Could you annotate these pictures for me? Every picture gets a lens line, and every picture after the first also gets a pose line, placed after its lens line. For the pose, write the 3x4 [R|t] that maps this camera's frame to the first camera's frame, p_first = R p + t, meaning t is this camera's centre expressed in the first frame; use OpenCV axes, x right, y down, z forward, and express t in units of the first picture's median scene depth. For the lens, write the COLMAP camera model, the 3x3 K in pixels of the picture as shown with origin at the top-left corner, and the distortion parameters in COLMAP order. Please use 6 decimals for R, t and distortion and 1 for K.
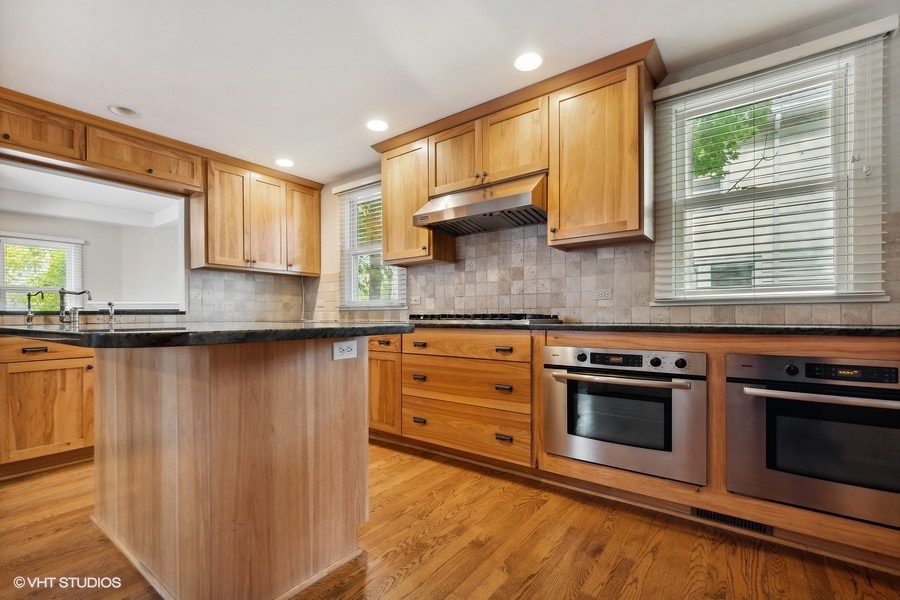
lens RADIAL K [[398.6, 0, 438.6], [0, 398.6, 317.5], [0, 0, 1]] dist [-0.000574, -0.000415]
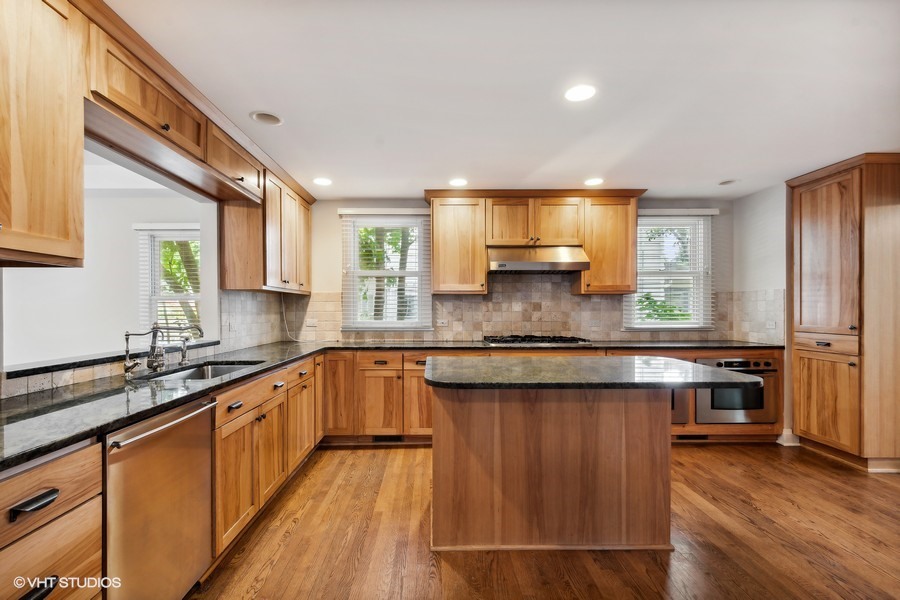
lens RADIAL K [[405.8, 0, 446.0], [0, 405.8, 311.9], [0, 0, 1]] dist [-0.000210, -0.000114]
pose [[0.791495, 0.000509, 0.611175, -0.939464], [0.000342, 0.999999, -0.001275, -0.089744], [-0.611175, 0.001219, 0.791494, 0.052406]]
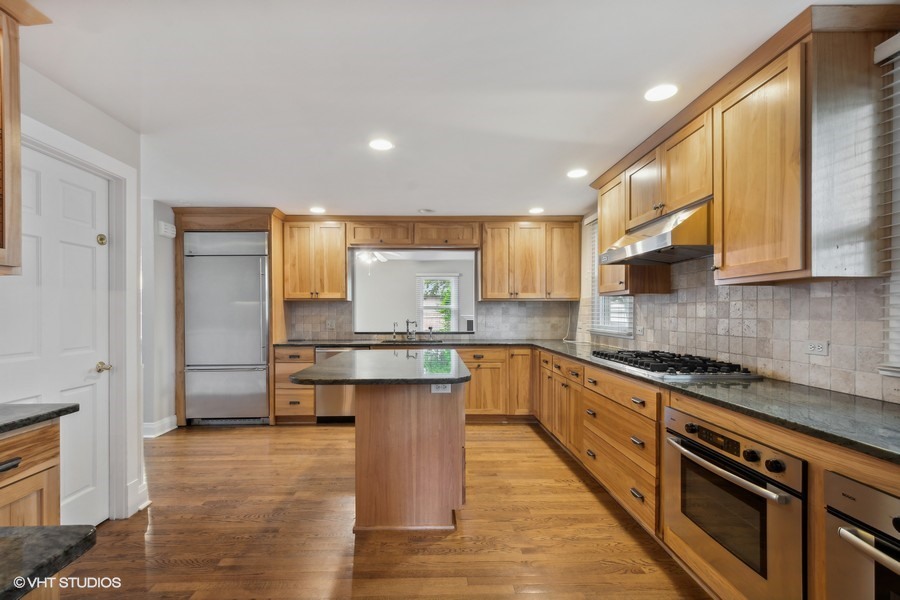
lens RADIAL K [[405.8, 0, 446.0], [0, 405.8, 311.9], [0, 0, 1]] dist [-0.000210, -0.000114]
pose [[0.633432, 0.005101, -0.773782, 0.482559], [-0.007435, 0.999972, 0.000506, -0.102111], [0.773763, 0.005432, 0.633452, 0.023055]]
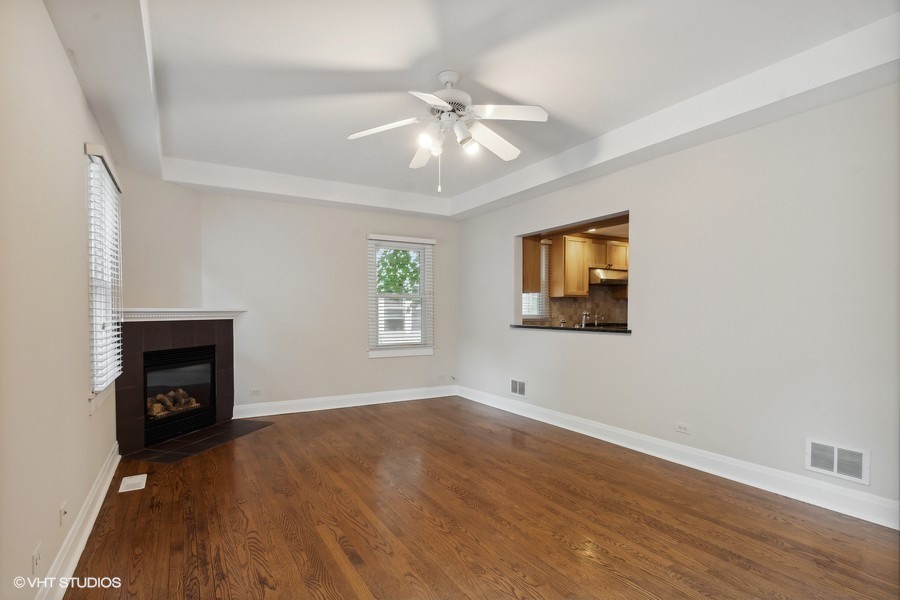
lens RADIAL K [[441.6, 0, 448.5], [0, 441.6, 312.7], [0, 0, 1]] dist [0.002207, 0.000138]
pose [[0.383460, 0.001249, 0.923557, -2.489895], [0.004530, 0.999985, -0.003233, -0.063794], [-0.923546, 0.005423, 0.383448, 0.813762]]
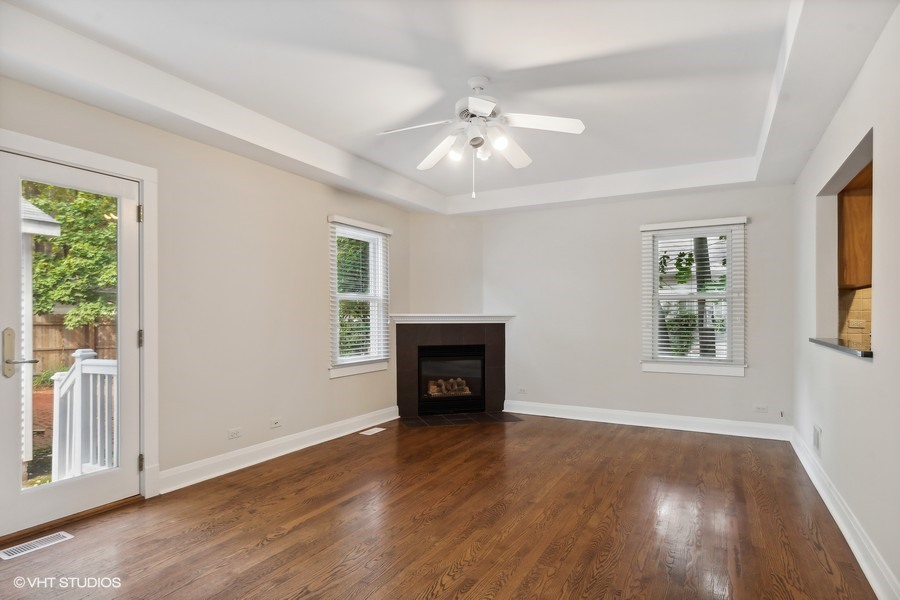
lens RADIAL K [[509.8, 0, 449.5], [0, 509.8, 315.0], [0, 0, 1]] dist [0.004725, 0.000239]
pose [[0.989304, 0.003652, 0.145820, -1.860587], [-0.002459, 0.999962, -0.008359, -0.064125], [-0.145845, 0.007911, 0.989276, 0.140234]]
